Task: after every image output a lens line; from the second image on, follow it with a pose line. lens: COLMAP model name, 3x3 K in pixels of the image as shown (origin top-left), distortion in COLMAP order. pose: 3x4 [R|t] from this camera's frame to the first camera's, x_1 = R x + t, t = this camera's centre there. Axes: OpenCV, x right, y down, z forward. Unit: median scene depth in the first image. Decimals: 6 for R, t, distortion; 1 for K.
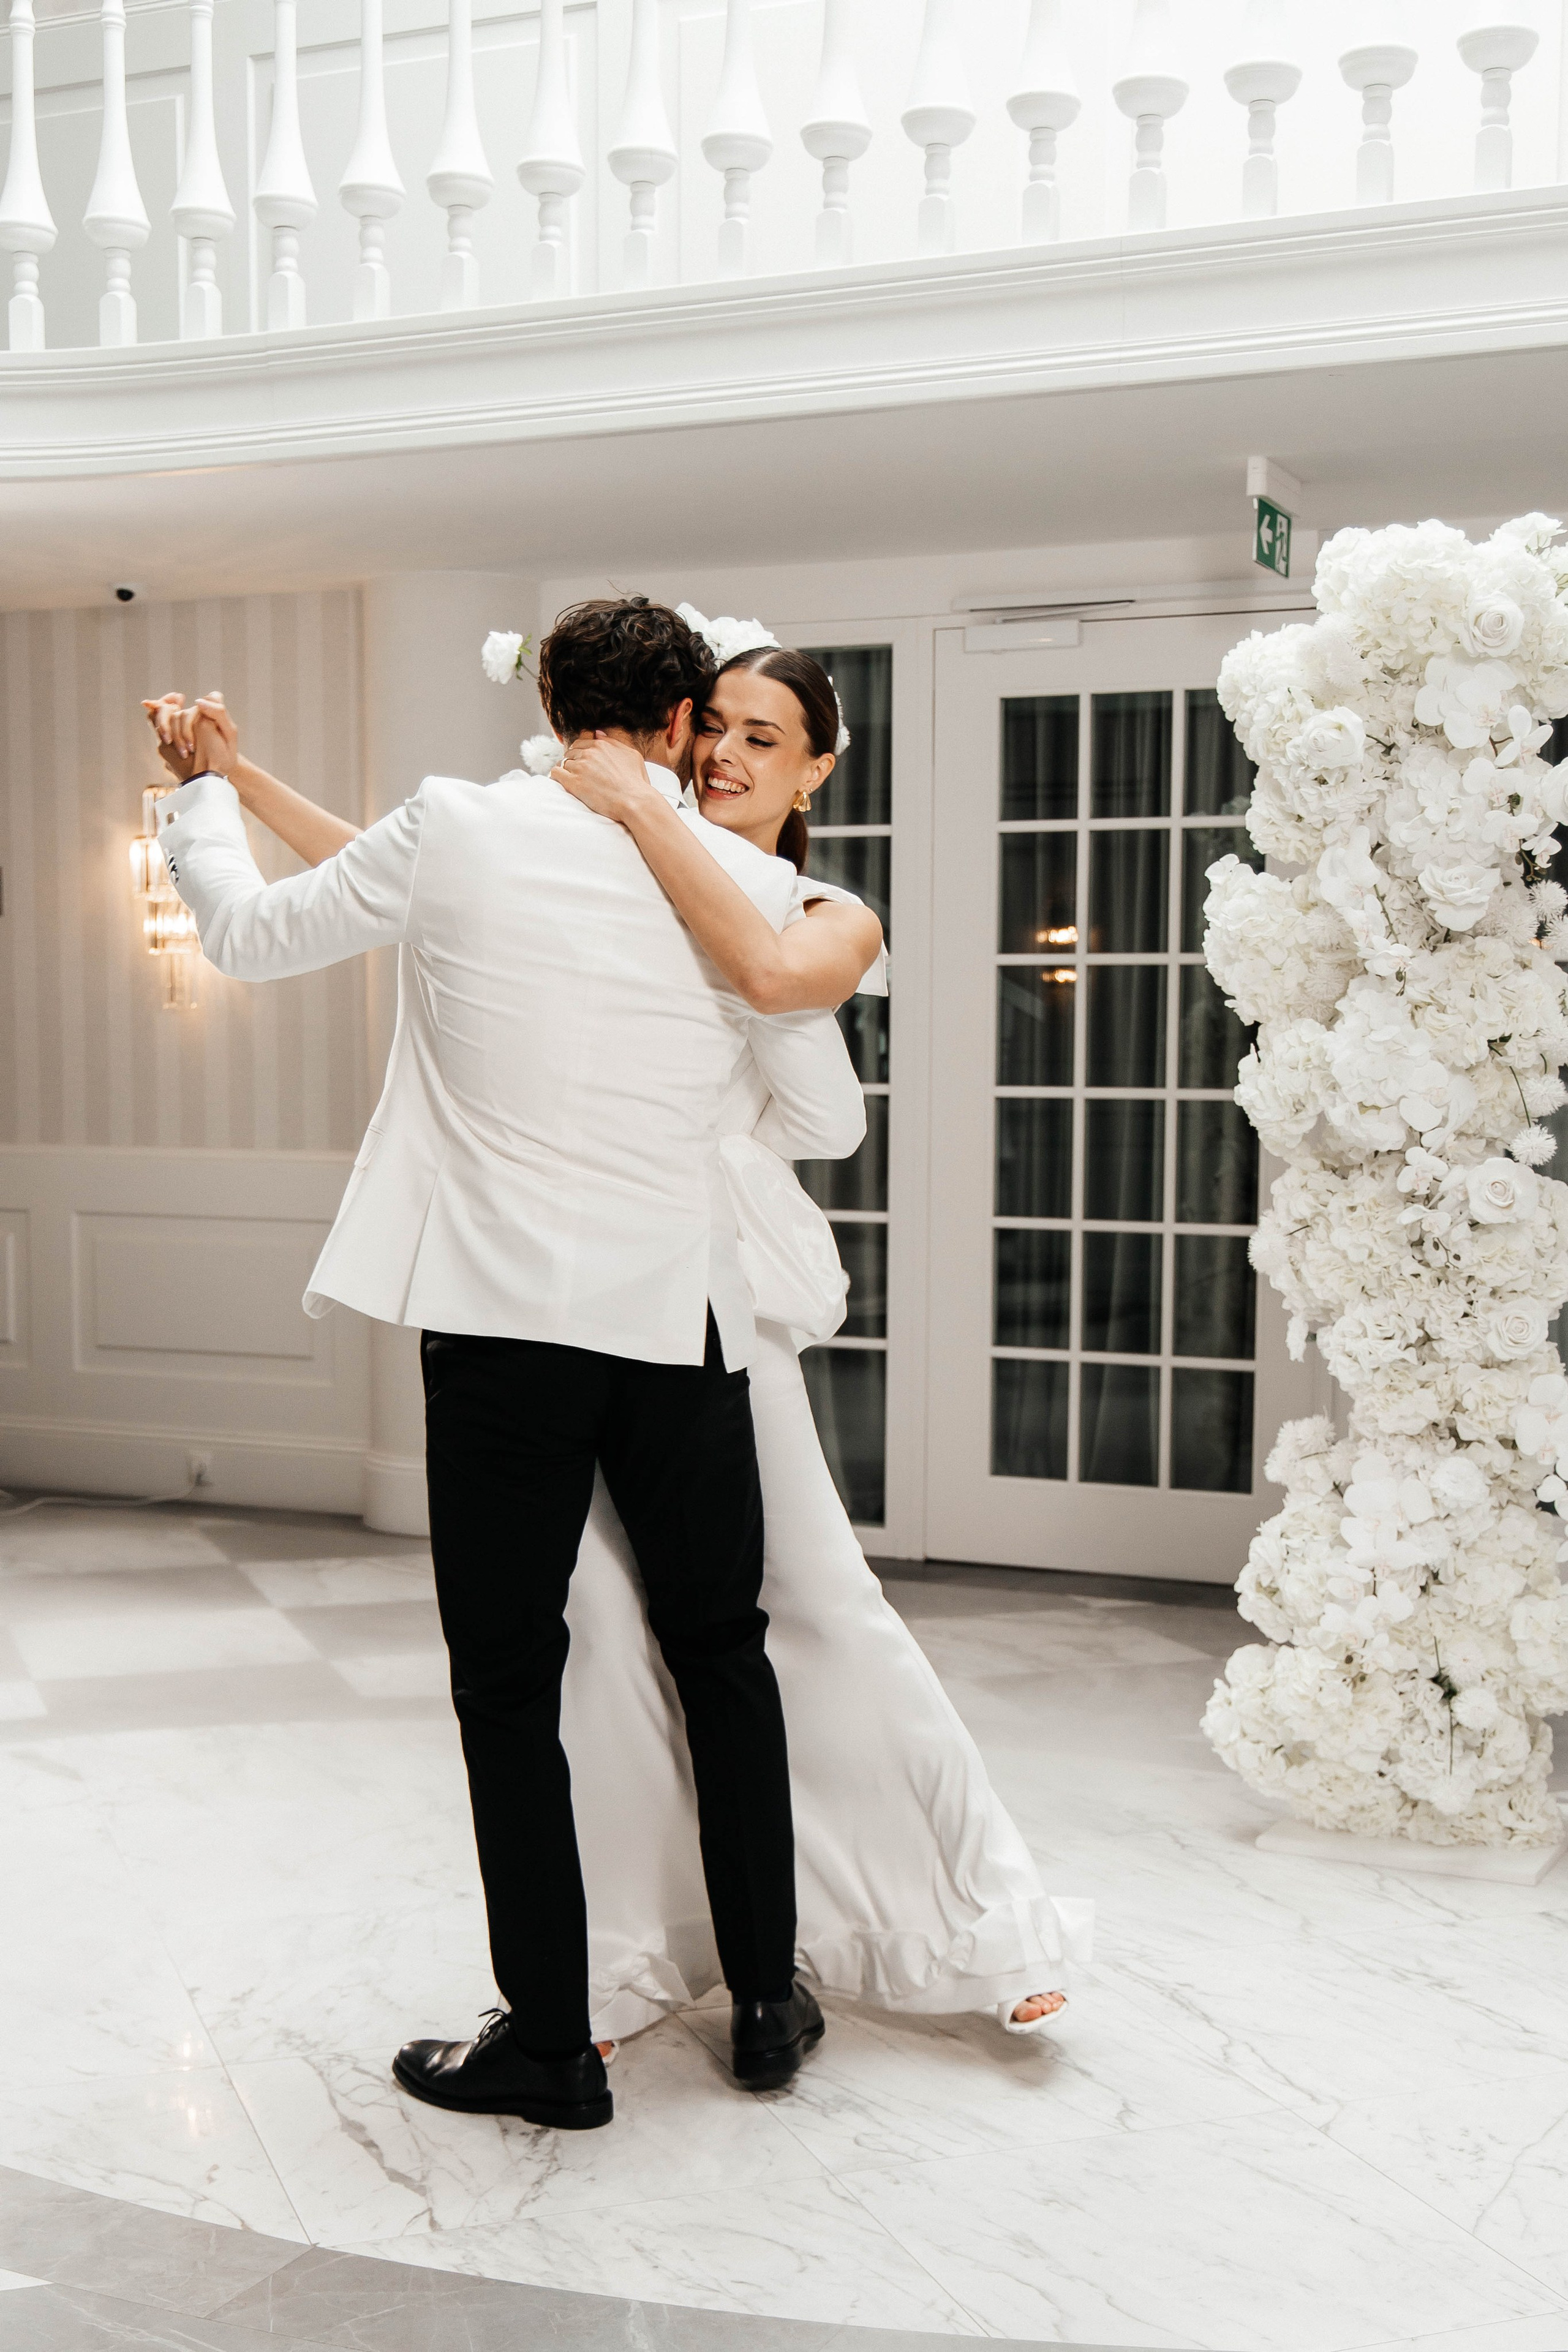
lens RADIAL K [[2951.9, 0, 784.0], [0, 2951.9, 1176.0], [0, 0, 1]] dist [0.017654, 0.035591]
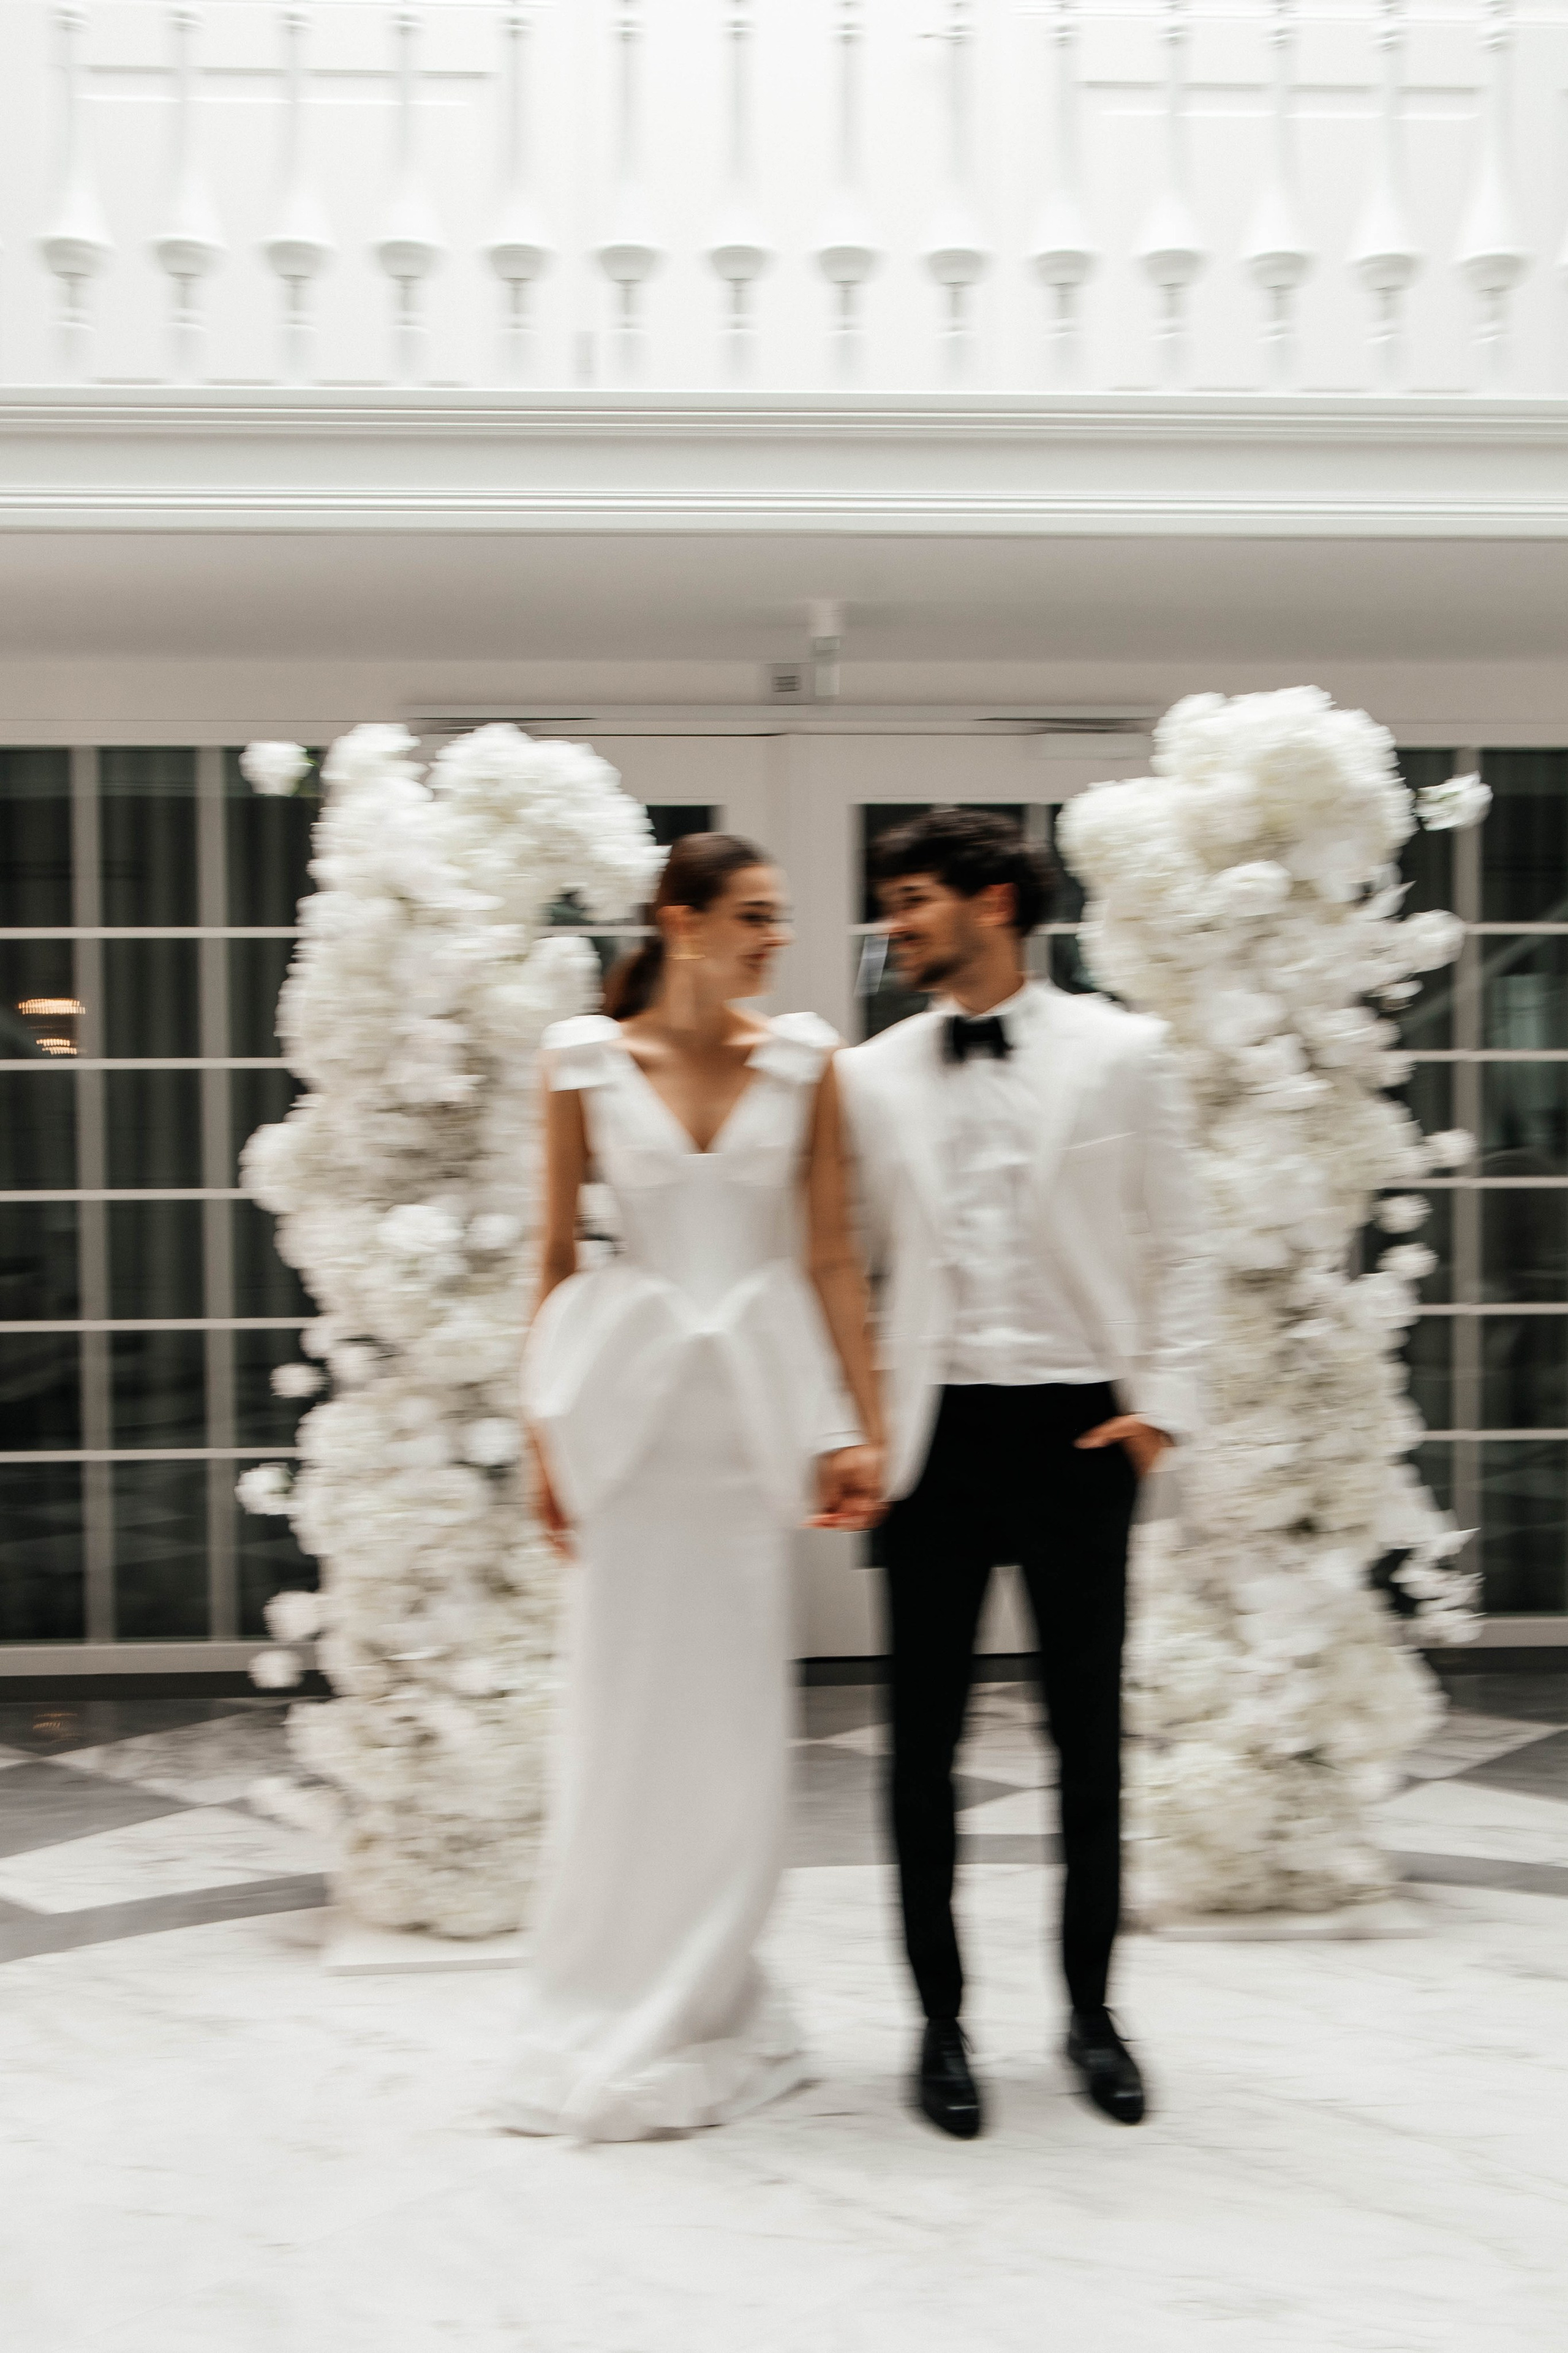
lens RADIAL K [[2635.8, 0, 784.0], [0, 2635.8, 1176.5], [0, 0, 1]] dist [0.002499, 0.015354]
pose [[0.885252, -0.021130, 0.464631, -0.386640], [0.033107, 0.999296, -0.017633, -0.030784], [-0.463932, 0.030992, 0.885329, 0.225451]]
